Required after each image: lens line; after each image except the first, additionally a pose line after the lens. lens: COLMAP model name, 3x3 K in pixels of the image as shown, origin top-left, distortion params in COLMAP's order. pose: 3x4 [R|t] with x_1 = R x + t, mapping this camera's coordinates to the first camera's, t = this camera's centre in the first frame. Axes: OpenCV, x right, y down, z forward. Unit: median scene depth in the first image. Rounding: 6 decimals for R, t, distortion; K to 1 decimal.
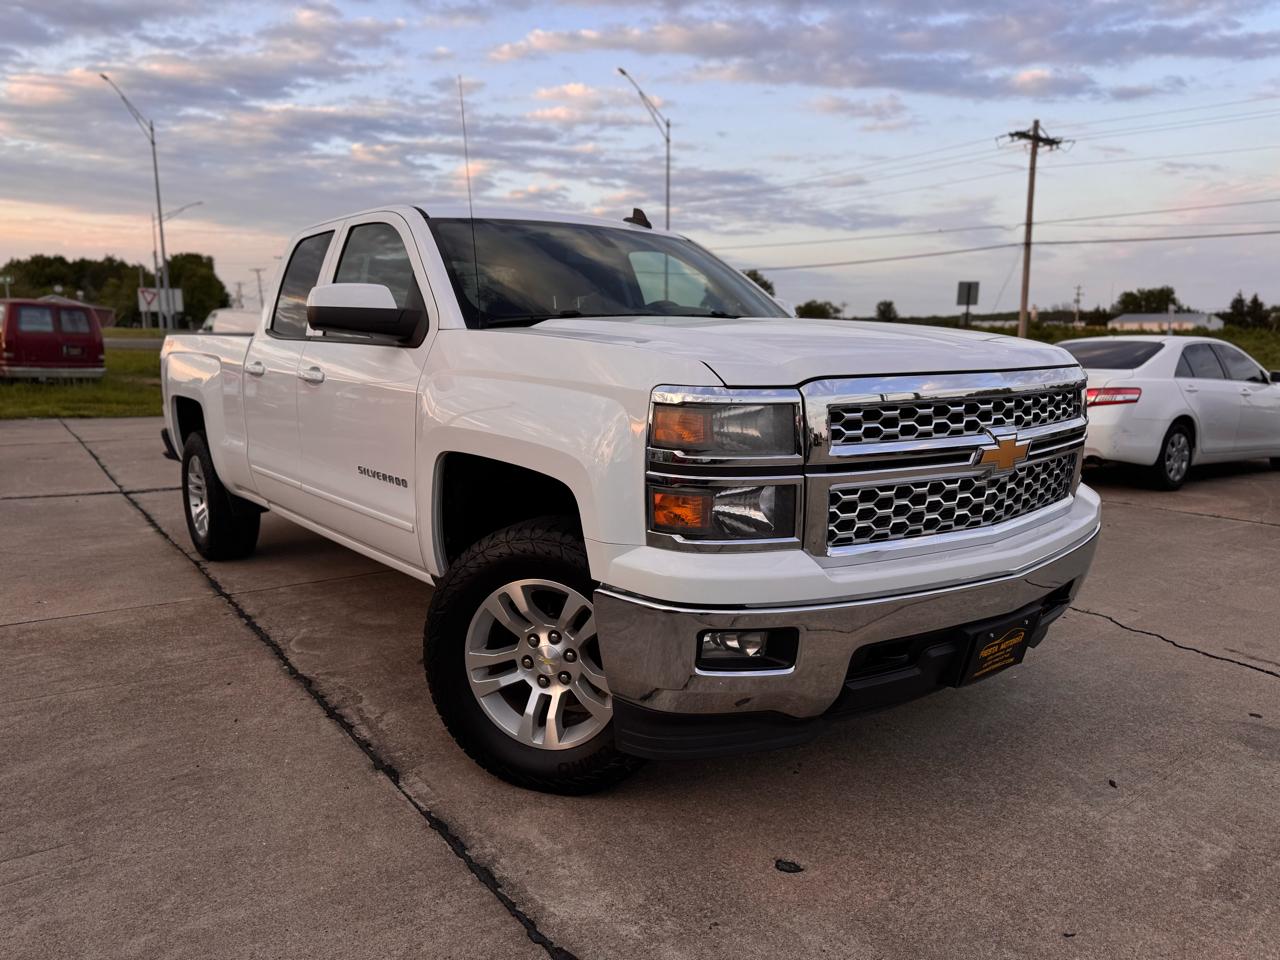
lens RADIAL K [[950.4, 0, 640.0], [0, 950.4, 480.0], [0, 0, 1]] dist [0.030956, -0.036424]
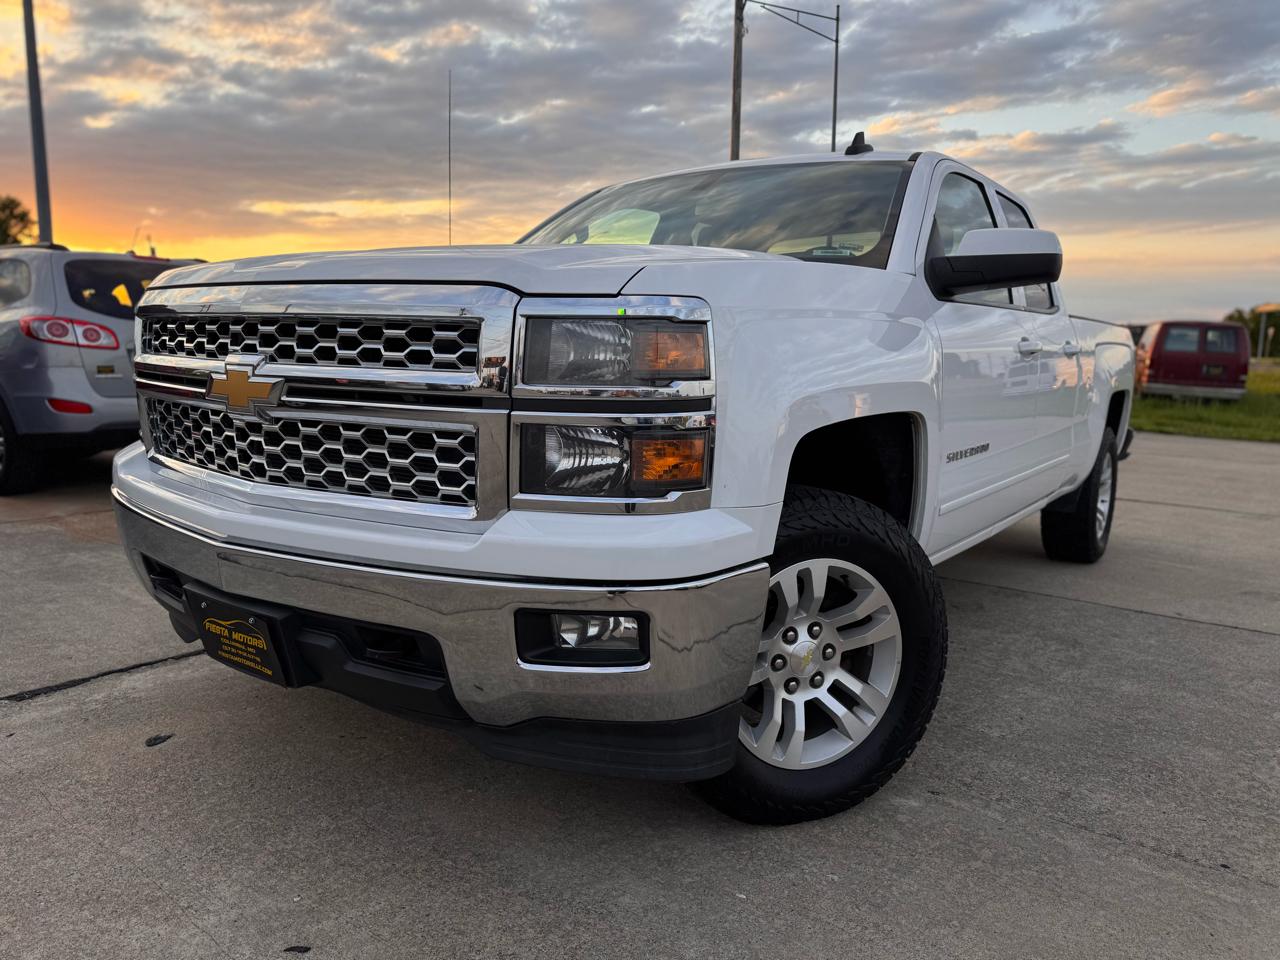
lens RADIAL K [[925.1, 0, 620.1], [0, 925.1, 449.2], [0, 0, 1]] dist [-0.005773, -0.000459]
pose [[0.258425, 0.110513, -0.959689, 0.690545], [-0.172480, 0.982751, 0.066723, -0.047281], [0.950509, 0.148284, 0.273028, 0.630327]]
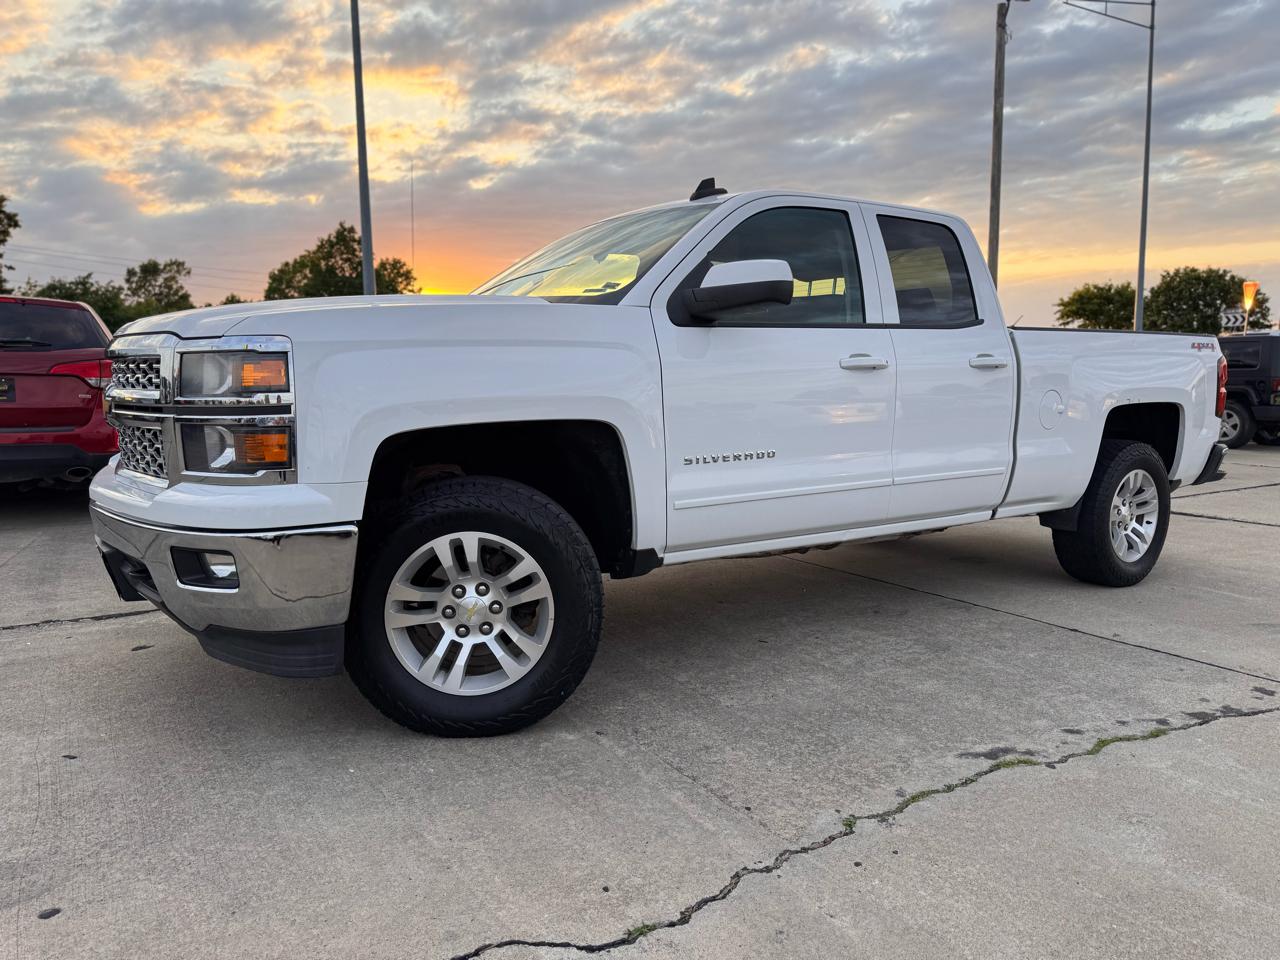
lens RADIAL K [[920.9, 0, 639.2], [0, 920.9, 521.5], [0, 0, 1]] dist [0.000500, -0.007511]
pose [[-0.083353, 0.156175, -0.984206, 0.855140], [-0.150029, 0.974419, 0.167328, -0.103263], [0.985162, 0.161607, -0.057790, 1.011407]]
